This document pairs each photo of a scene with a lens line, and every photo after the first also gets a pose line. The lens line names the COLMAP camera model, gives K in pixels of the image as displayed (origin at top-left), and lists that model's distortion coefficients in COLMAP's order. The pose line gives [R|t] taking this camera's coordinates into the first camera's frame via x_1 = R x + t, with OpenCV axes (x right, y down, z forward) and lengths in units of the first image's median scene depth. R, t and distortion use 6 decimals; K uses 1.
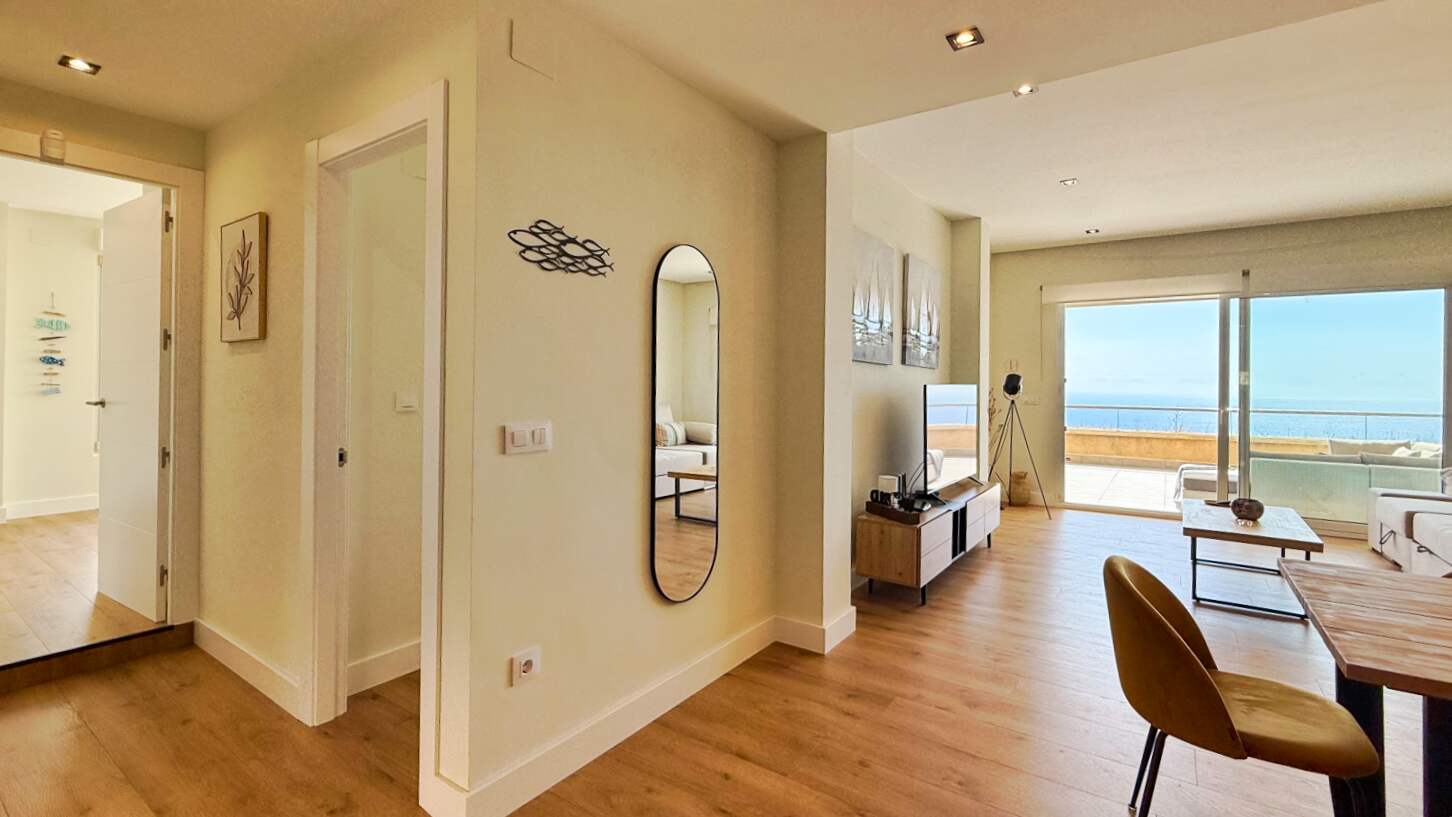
lens RADIAL K [[628.0, 0, 716.9], [0, 628.0, 380.4], [0, 0, 1]] dist [0.005151, -0.002335]
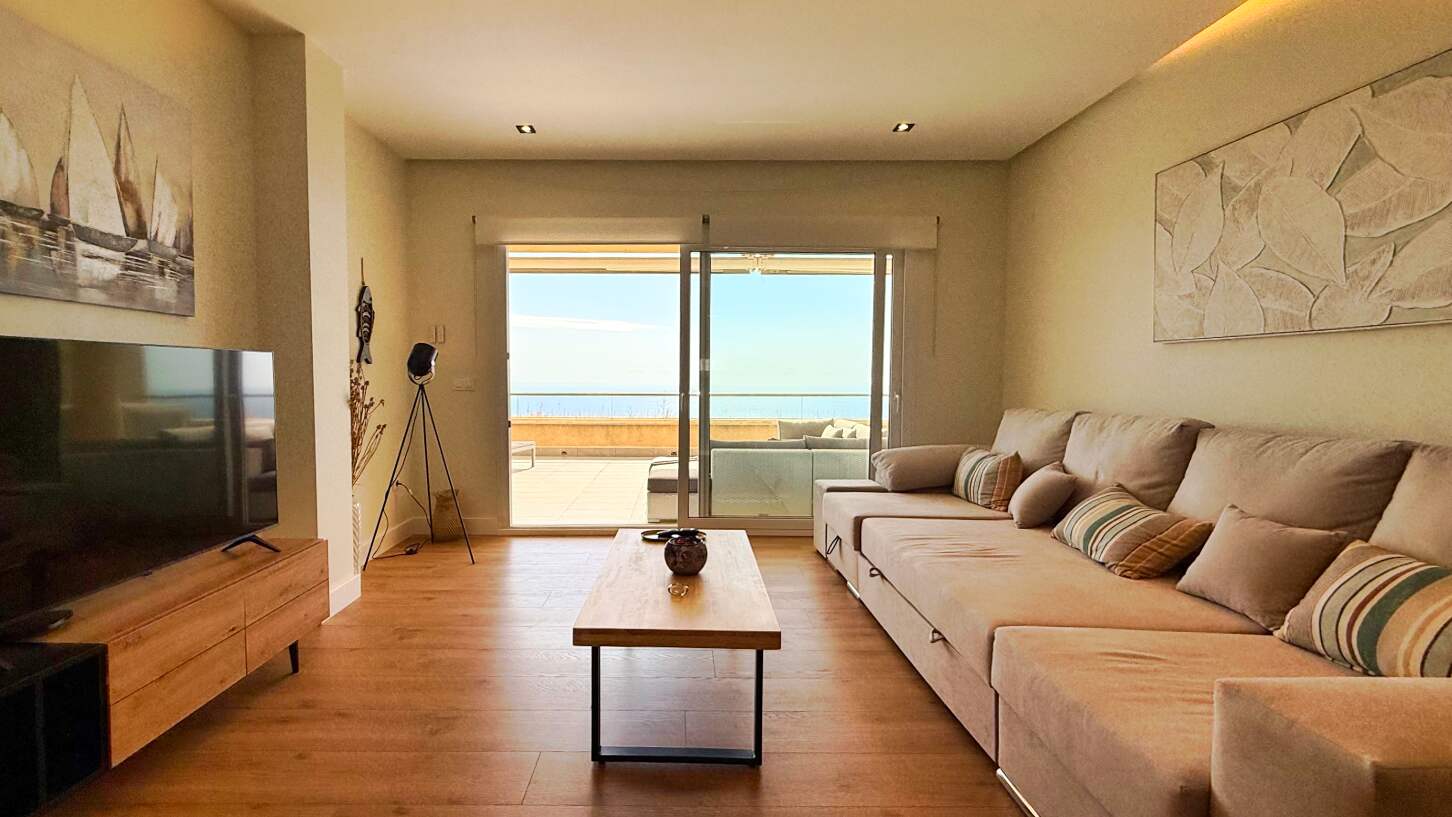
lens RADIAL K [[628.0, 0, 679.7], [0, 628.0, 401.5], [0, 0, 1]] dist [0.005151, -0.002335]
pose [[0.812933, -0.029140, 0.581627, 0.513433], [0.001356, 0.998839, 0.048148, 0.030129], [-0.582355, -0.038352, 0.812029, 0.545526]]
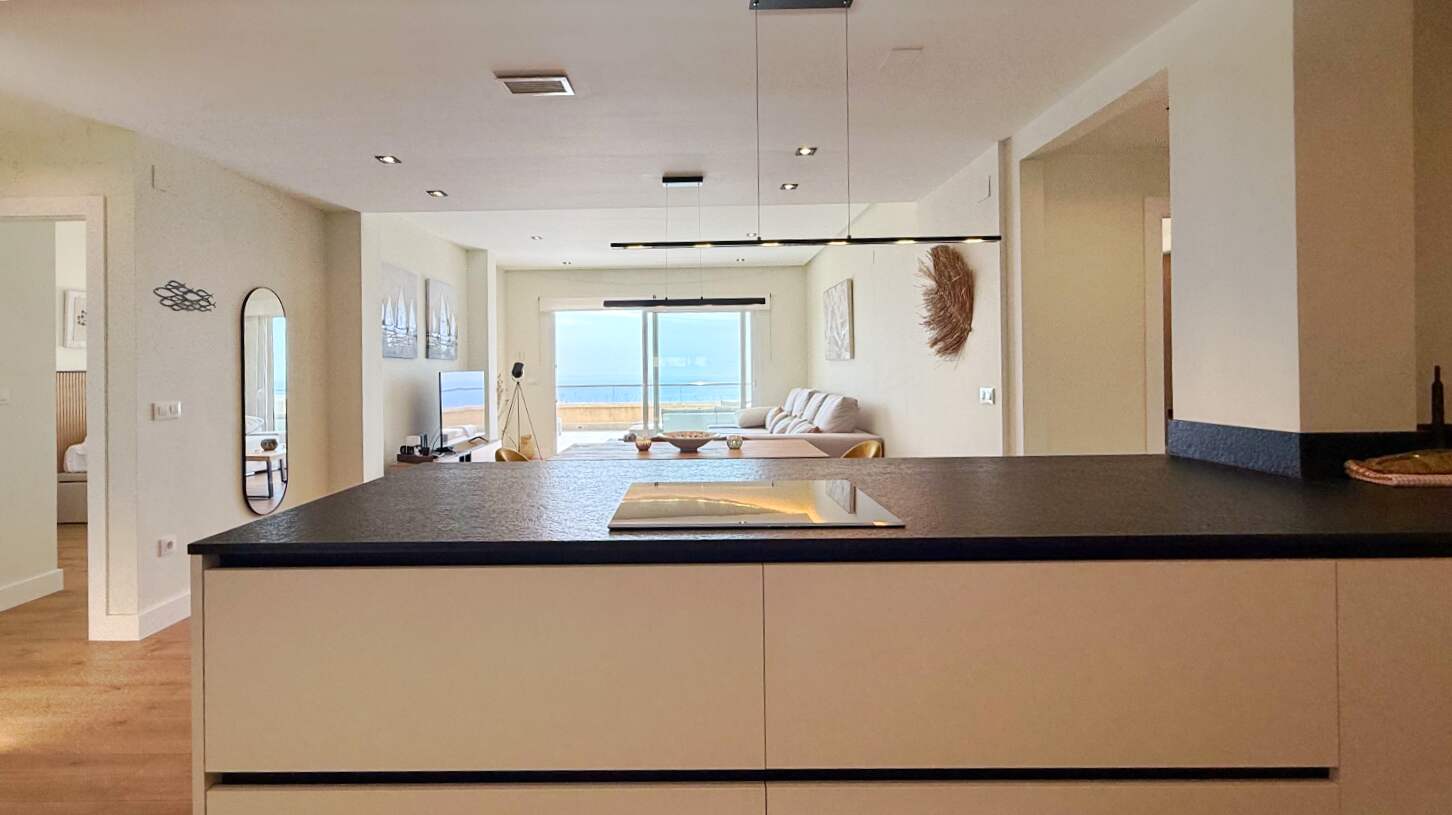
lens RADIAL K [[683.5, 0, 698.3], [0, 683.5, 363.9], [0, 0, 1]] dist [0.004652, 0.001071]
pose [[0.816421, -0.017006, 0.577207, -0.098993], [0.019417, 0.999809, 0.001993, -0.004724], [-0.577131, 0.009580, 0.816595, -0.669950]]
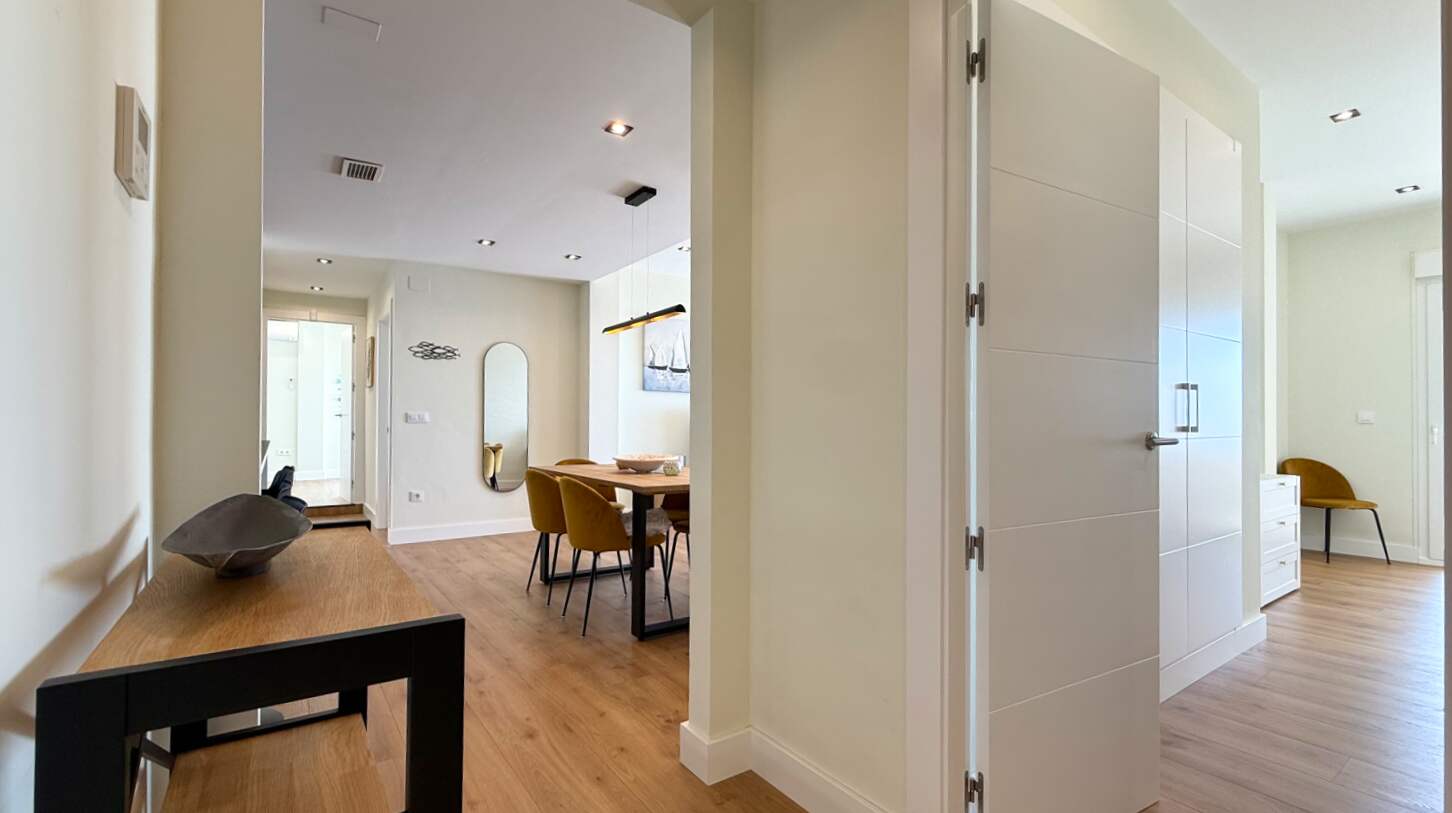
lens RADIAL K [[628.0, 0, 728.3], [0, 628.0, 420.2], [0, 0, 1]] dist [0.005151, -0.002335]
pose [[0.943324, -0.004919, -0.331838, 1.016718], [0.003973, 0.999986, -0.003531, 0.060128], [0.331850, 0.002013, 0.943330, -0.636666]]
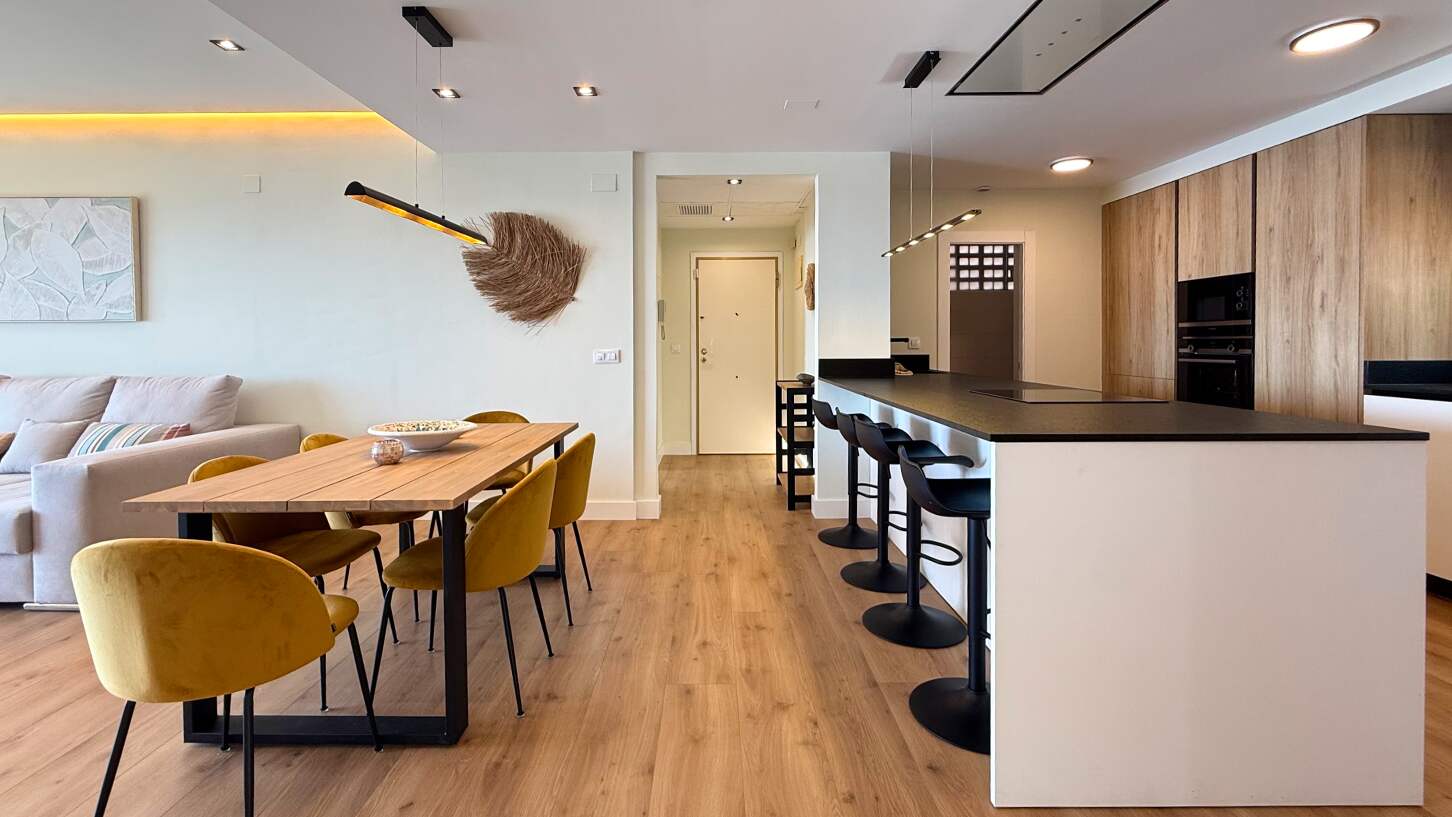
lens RADIAL K [[628.0, 0, 713.5], [0, 628.0, 351.2], [0, 0, 1]] dist [0.005151, -0.002335]
pose [[-0.581058, -0.017791, 0.813668, -0.183845], [-0.002748, 0.999798, 0.019898, 0.020453], [-0.813858, 0.009326, -0.580989, 0.409234]]
